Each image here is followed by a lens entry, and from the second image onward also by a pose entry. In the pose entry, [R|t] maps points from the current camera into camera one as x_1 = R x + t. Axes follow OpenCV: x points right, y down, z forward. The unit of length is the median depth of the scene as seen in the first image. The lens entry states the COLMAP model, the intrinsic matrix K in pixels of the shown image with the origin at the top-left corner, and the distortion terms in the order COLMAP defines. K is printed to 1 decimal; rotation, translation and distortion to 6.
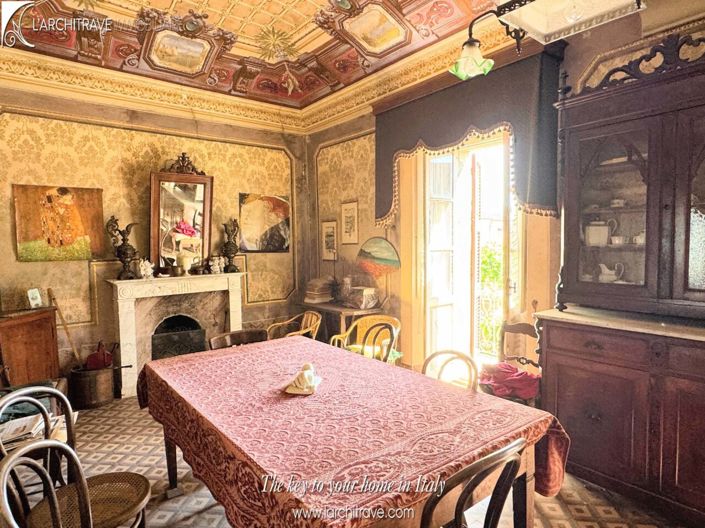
lens RADIAL K [[427.0, 0, 352.2], [0, 427.0, 263.7], [0, 0, 1]] dist [0.000700, 0.003167]
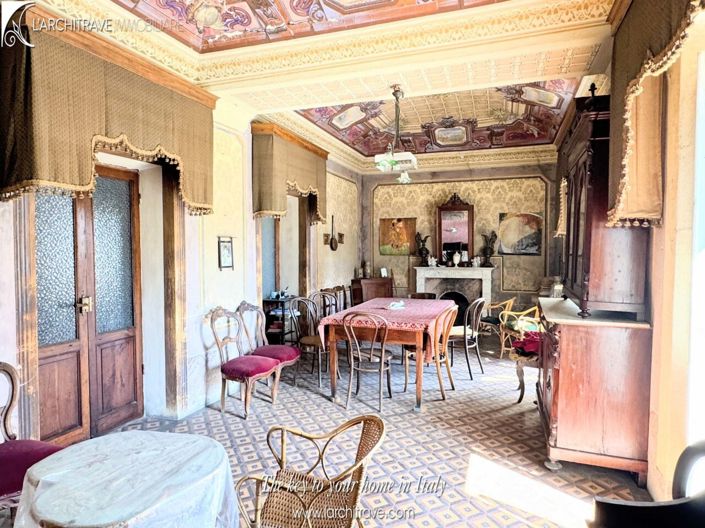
lens RADIAL K [[427.0, 0, 351.5], [0, 427.0, 263.3], [0, 0, 1]] dist [0.000700, 0.003167]
pose [[0.535081, 0.043969, -0.843656, 0.792730], [-0.053007, 0.998424, 0.018415, 0.004075], [0.843136, 0.034866, 0.536568, -0.216459]]
